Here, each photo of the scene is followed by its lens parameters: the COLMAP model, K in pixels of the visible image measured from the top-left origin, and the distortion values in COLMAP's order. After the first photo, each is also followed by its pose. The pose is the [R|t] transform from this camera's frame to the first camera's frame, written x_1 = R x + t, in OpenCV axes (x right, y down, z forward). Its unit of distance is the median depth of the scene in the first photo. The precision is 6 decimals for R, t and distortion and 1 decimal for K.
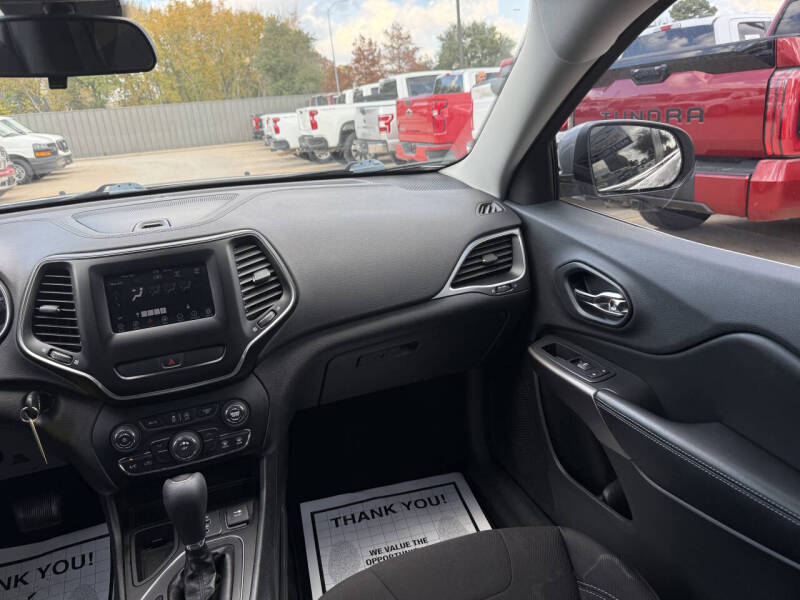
lens RADIAL K [[576.8, 0, 400.0], [0, 576.8, 300.0], [0, 0, 1]] dist [0.003853, -0.007142]
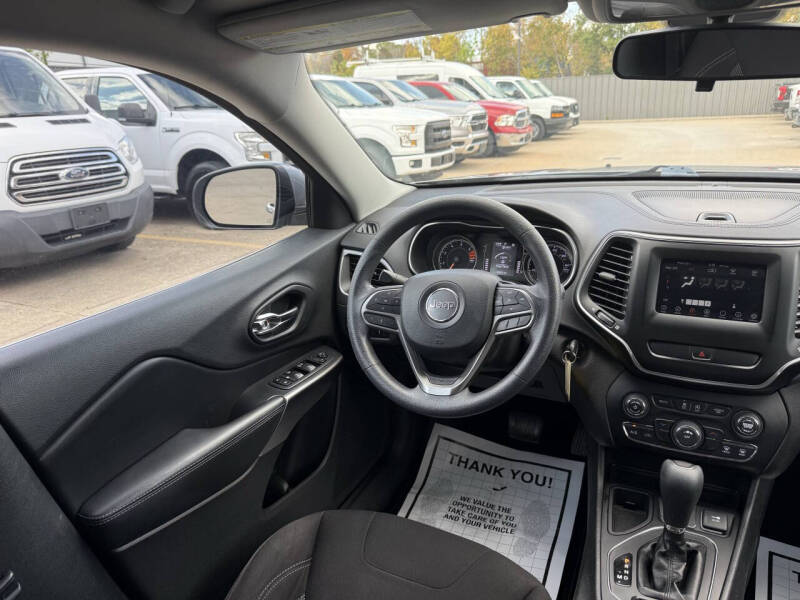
lens RADIAL K [[572.5, 0, 400.0], [0, 572.5, 300.0], [0, 0, 1]] dist [0.007768, -0.005260]
pose [[0.705562, 0.273467, -0.653757, -0.125834], [-0.236133, 0.960545, 0.146952, -0.008208], [0.668149, 0.050690, 0.742299, -0.114862]]
